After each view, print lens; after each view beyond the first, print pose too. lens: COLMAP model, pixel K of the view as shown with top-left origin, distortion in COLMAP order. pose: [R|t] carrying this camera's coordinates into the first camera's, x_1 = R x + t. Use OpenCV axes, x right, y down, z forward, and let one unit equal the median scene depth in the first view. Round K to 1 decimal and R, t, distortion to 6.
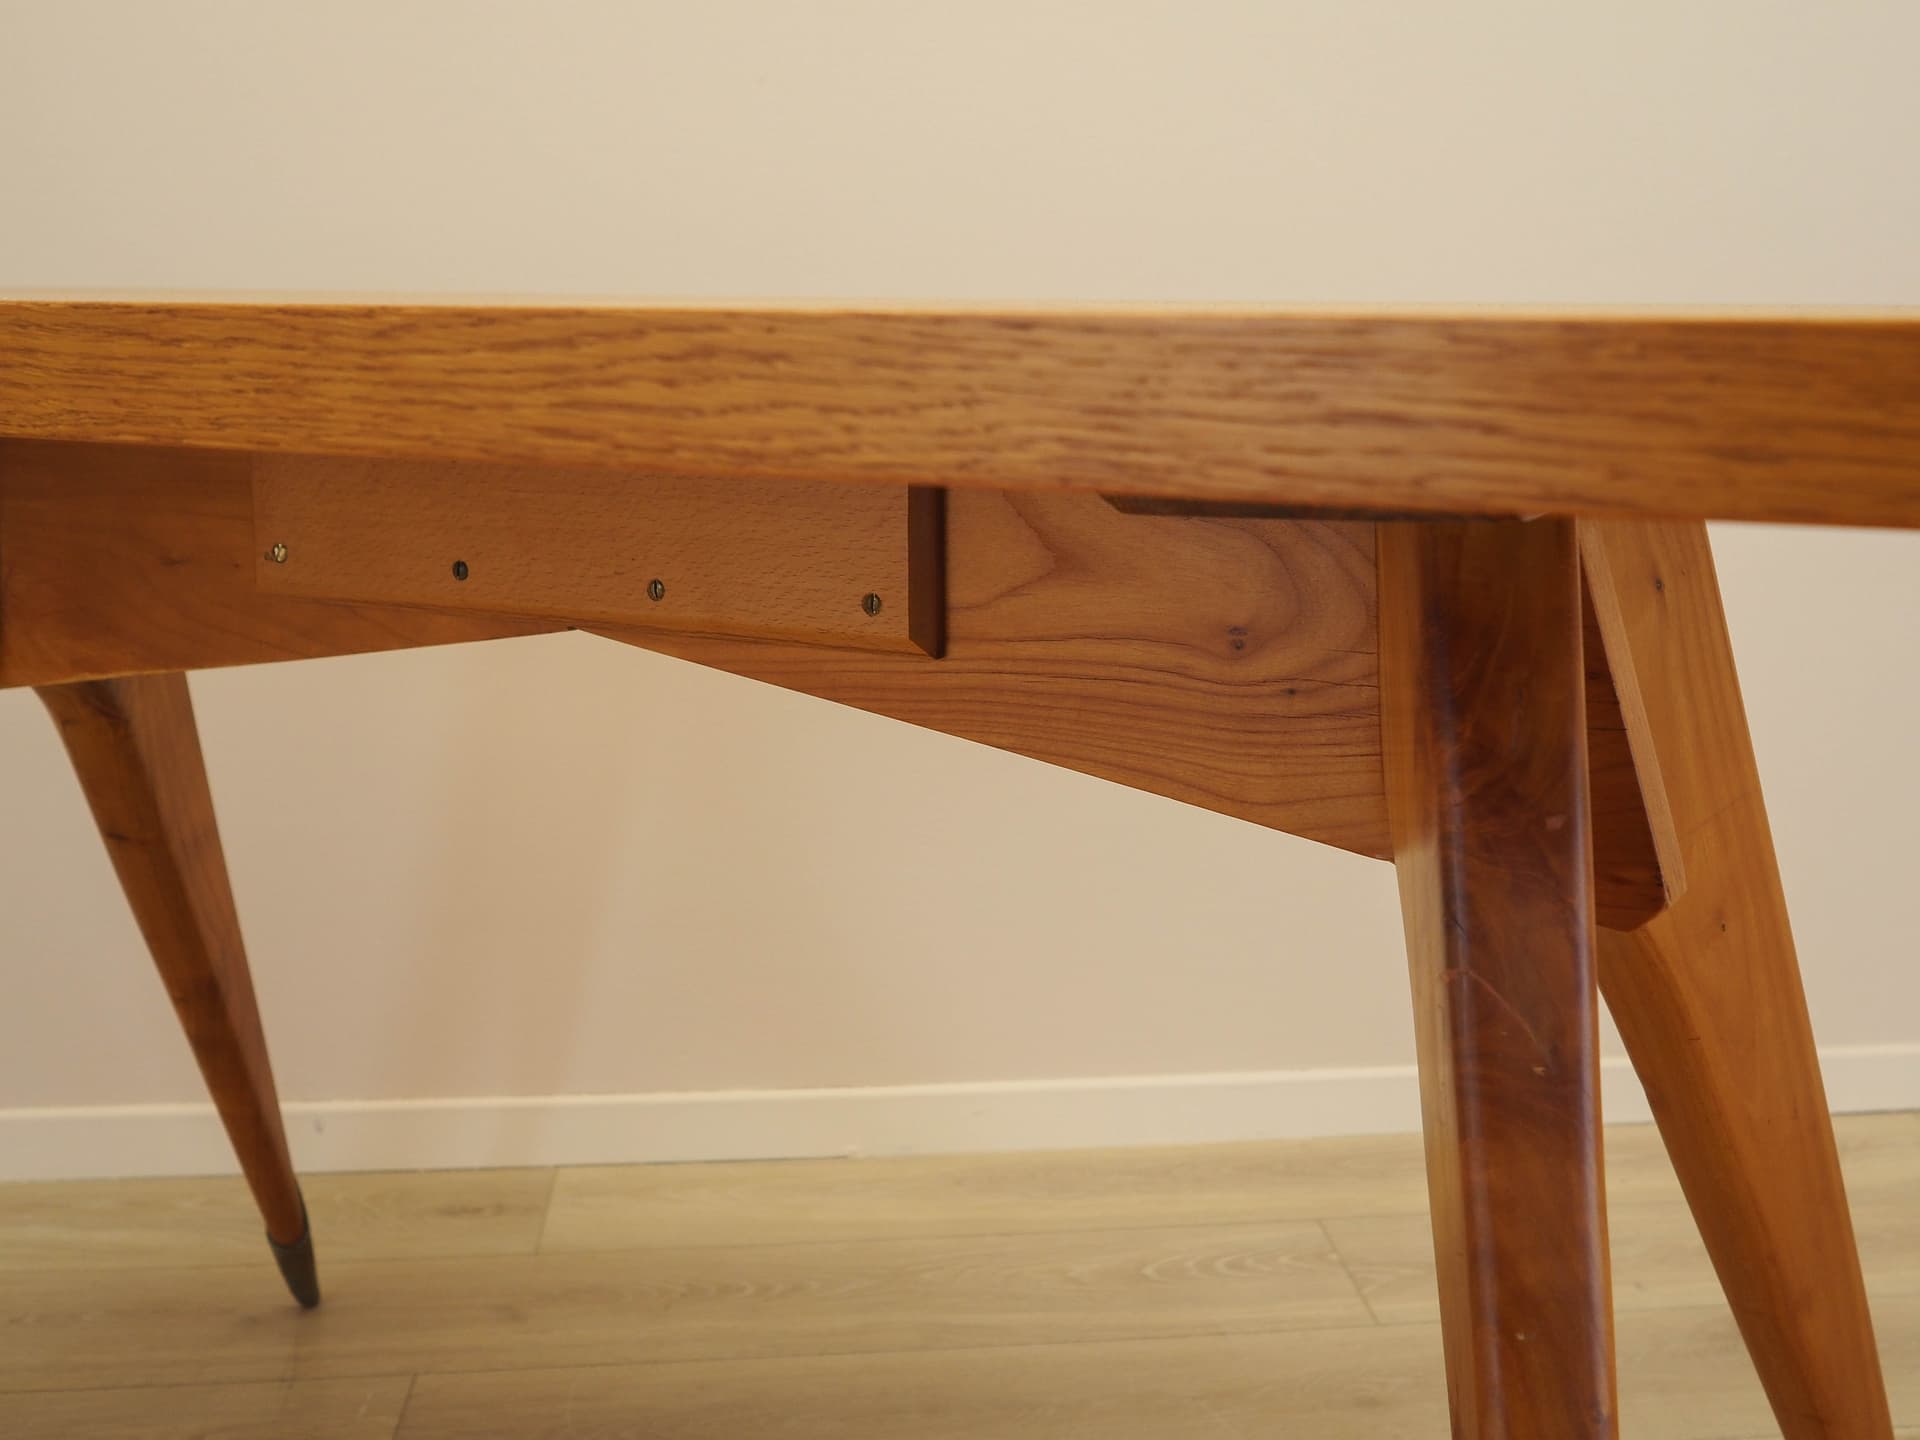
lens RADIAL K [[1886.9, 0, 959.1], [0, 1886.9, 624.3], [0, 0, 1]] dist [-0.007601, 0.005472]
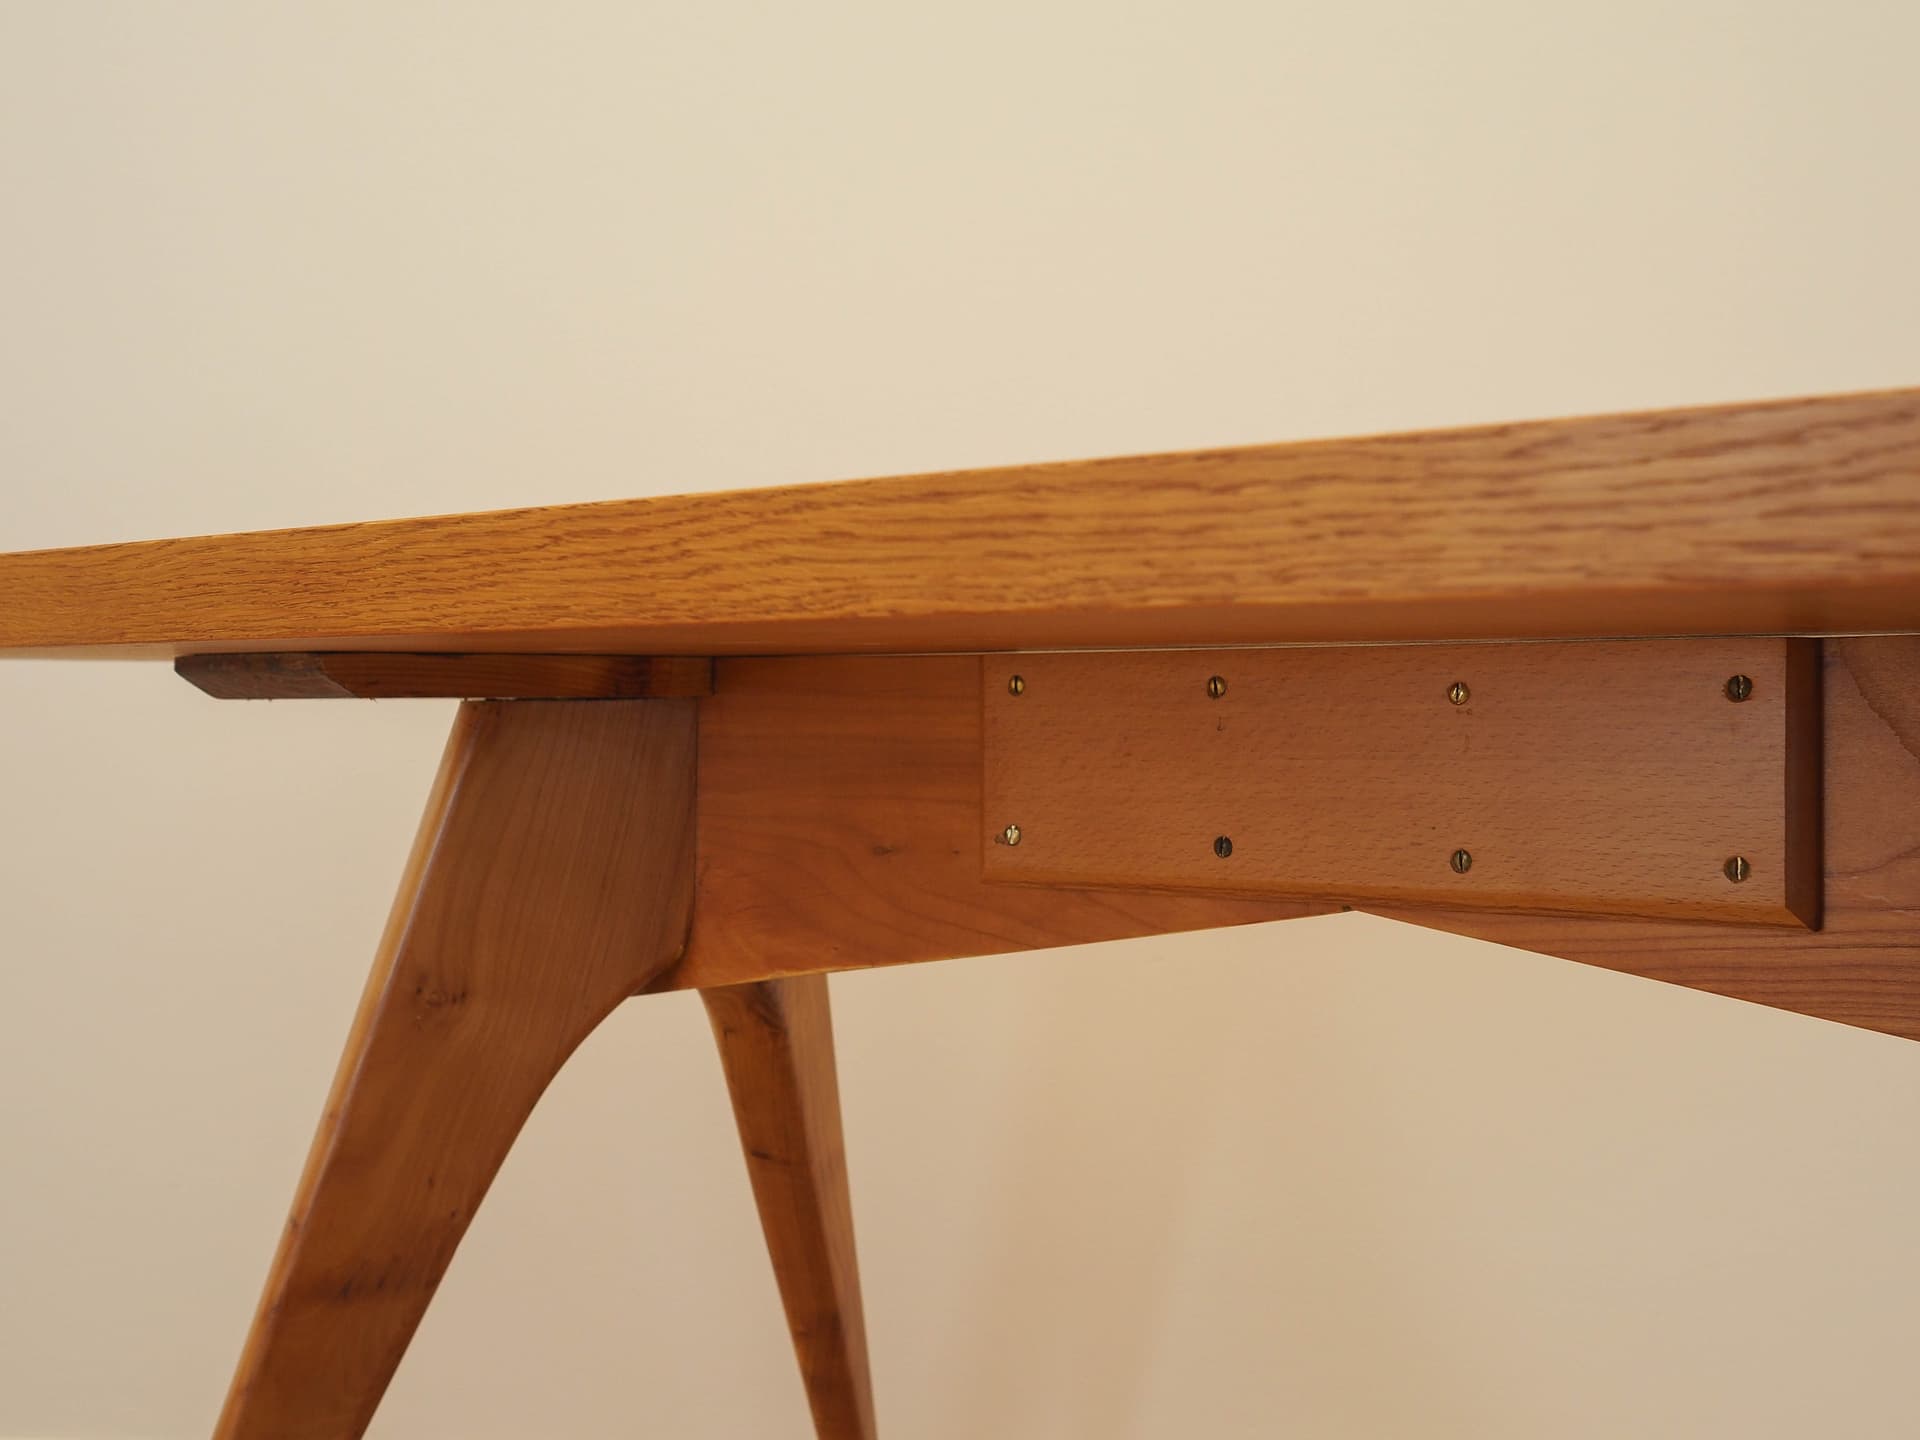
lens RADIAL K [[1871.3, 0, 1064.5], [0, 1871.3, 778.5], [0, 0, 1]] dist [-0.003990, 0.001339]
pose [[0.988858, -0.007397, -0.148680, -0.348084], [-0.011481, 0.992000, -0.125715, 0.093766], [0.148420, 0.126021, 0.980862, 0.132842]]
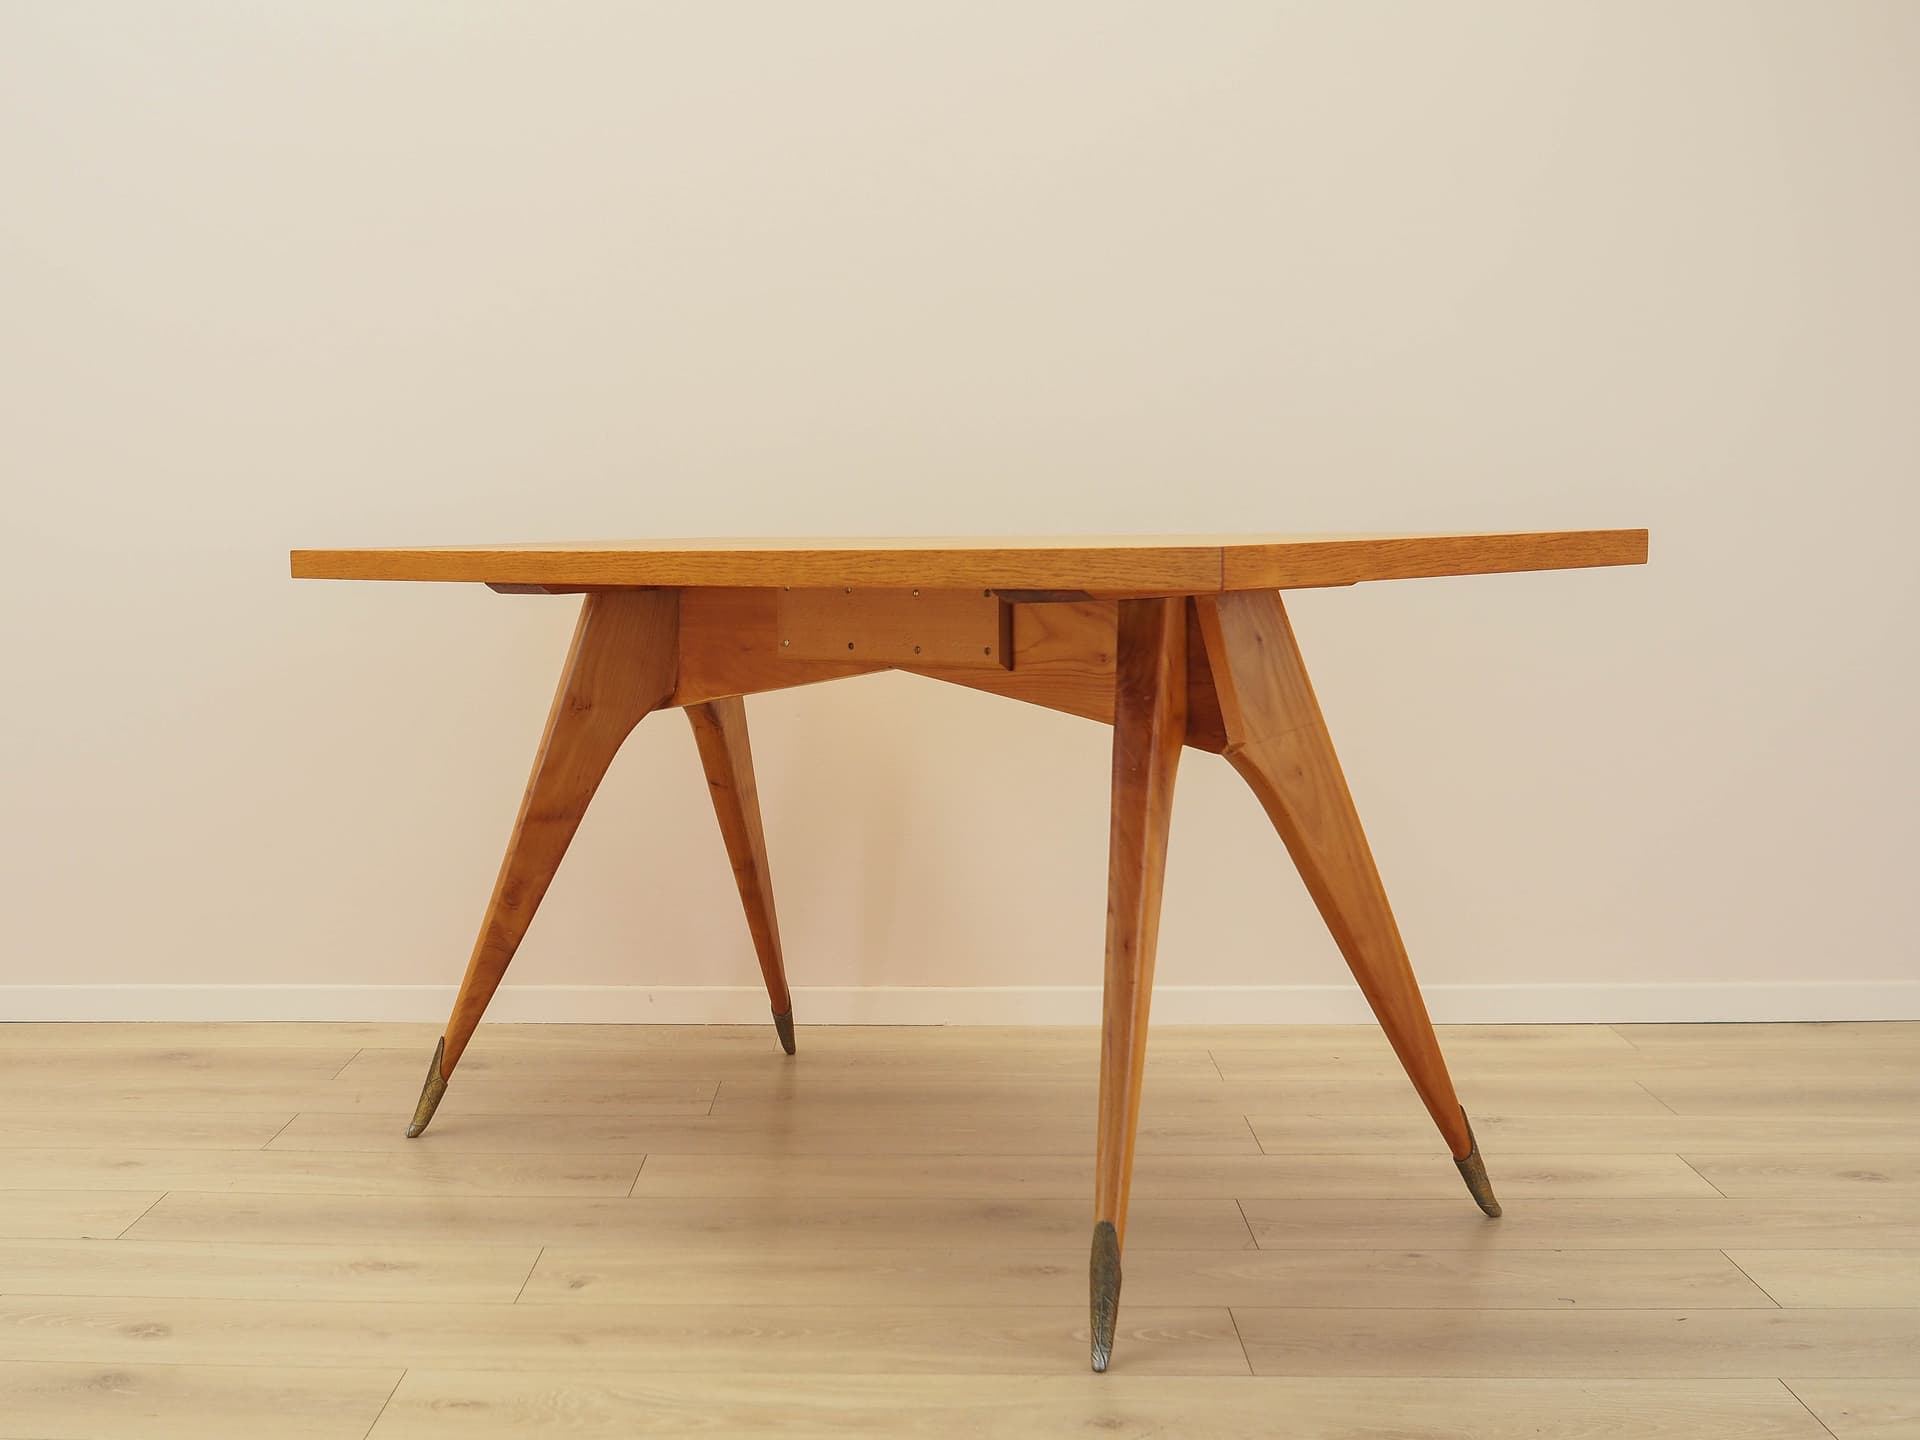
lens RADIAL K [[1899.7, 0, 960.0], [0, 1899.7, 683.9], [0, 0, 1]] dist [-0.000541, -0.004744]
pose [[0.966871, -0.001805, -0.255258, 0.960081], [-0.020088, 0.996336, -0.083135, 0.413206], [0.254473, 0.085508, 0.963292, -2.593467]]
